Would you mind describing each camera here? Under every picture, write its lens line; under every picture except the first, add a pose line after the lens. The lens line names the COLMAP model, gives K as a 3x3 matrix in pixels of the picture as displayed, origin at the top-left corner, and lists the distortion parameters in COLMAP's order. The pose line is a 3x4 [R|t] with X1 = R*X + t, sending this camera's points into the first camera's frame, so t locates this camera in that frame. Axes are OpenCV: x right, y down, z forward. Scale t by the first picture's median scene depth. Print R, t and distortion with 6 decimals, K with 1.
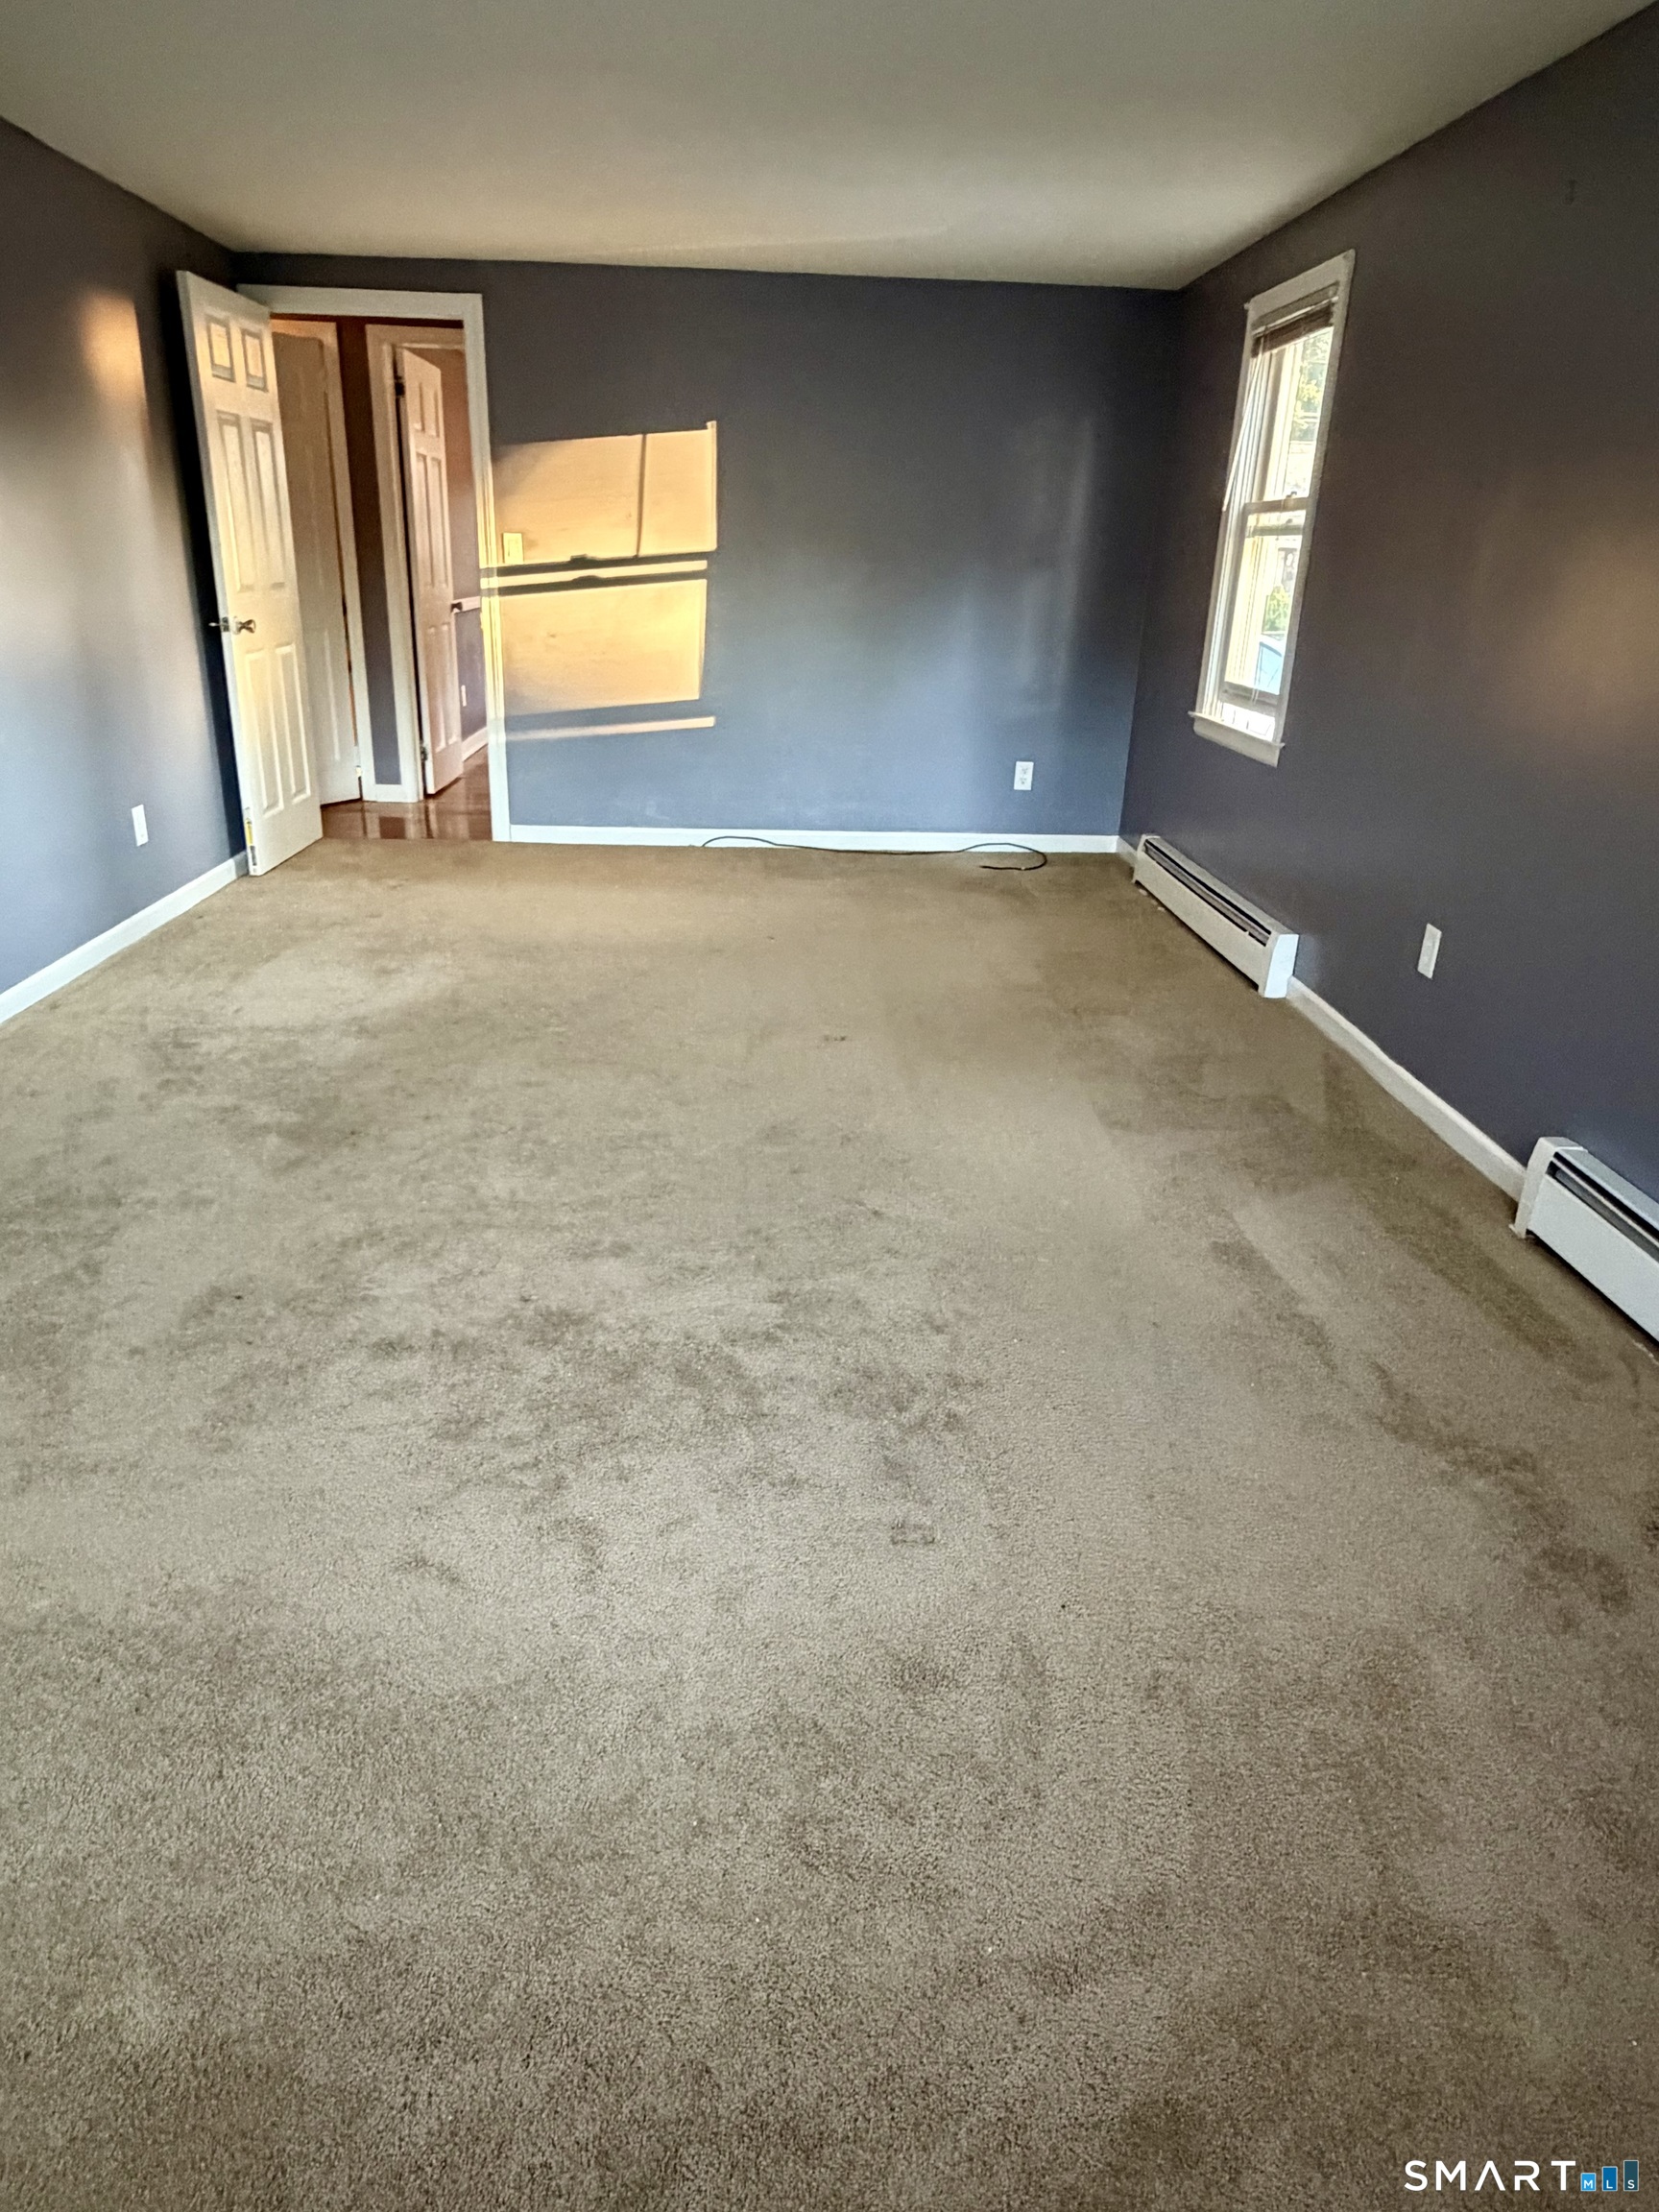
lens RADIAL K [[1392.2, 0, 829.7], [0, 1392.2, 1108.6], [0, 0, 1]] dist [0.004273, -0.011059]
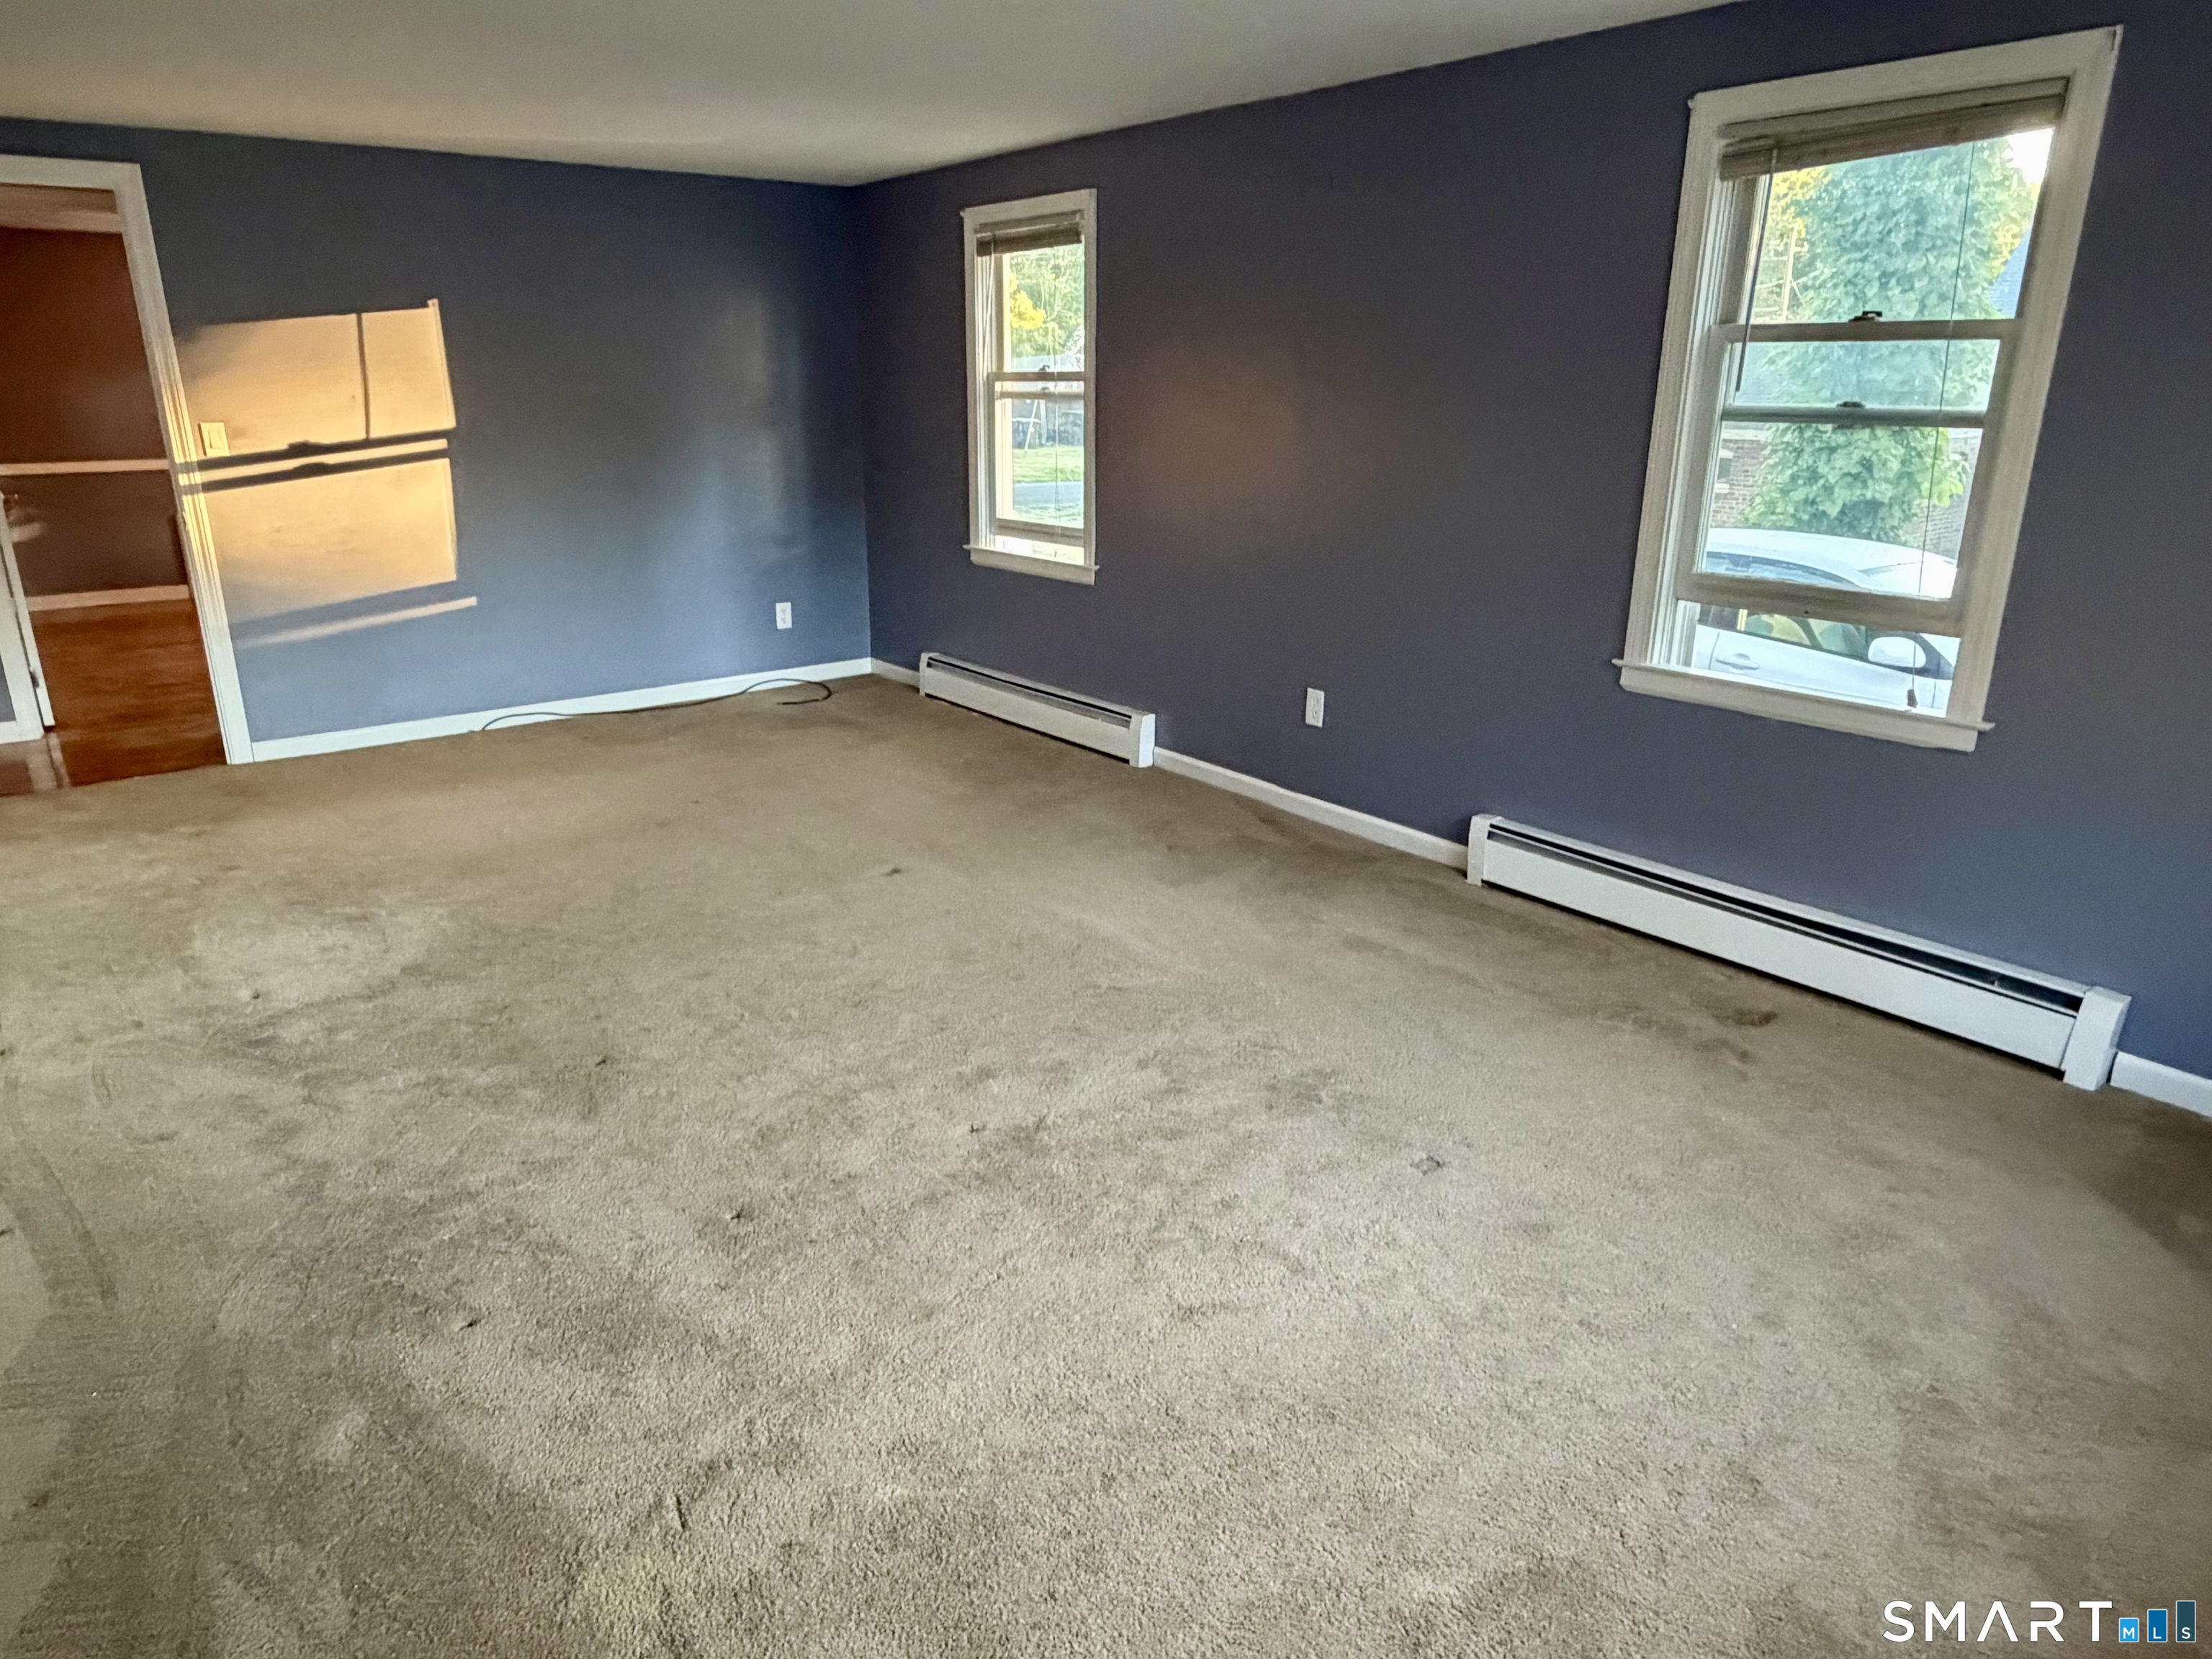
lens RADIAL K [[1392.2, 0, 1095.6], [0, 1392.2, 835.2], [0, 0, 1]] dist [0.004273, -0.011059]
pose [[0.819967, -0.209437, 0.532719, -0.394442], [0.237029, 0.971353, 0.017047, -0.052420], [-0.521029, 0.112292, 0.846120, -0.020503]]
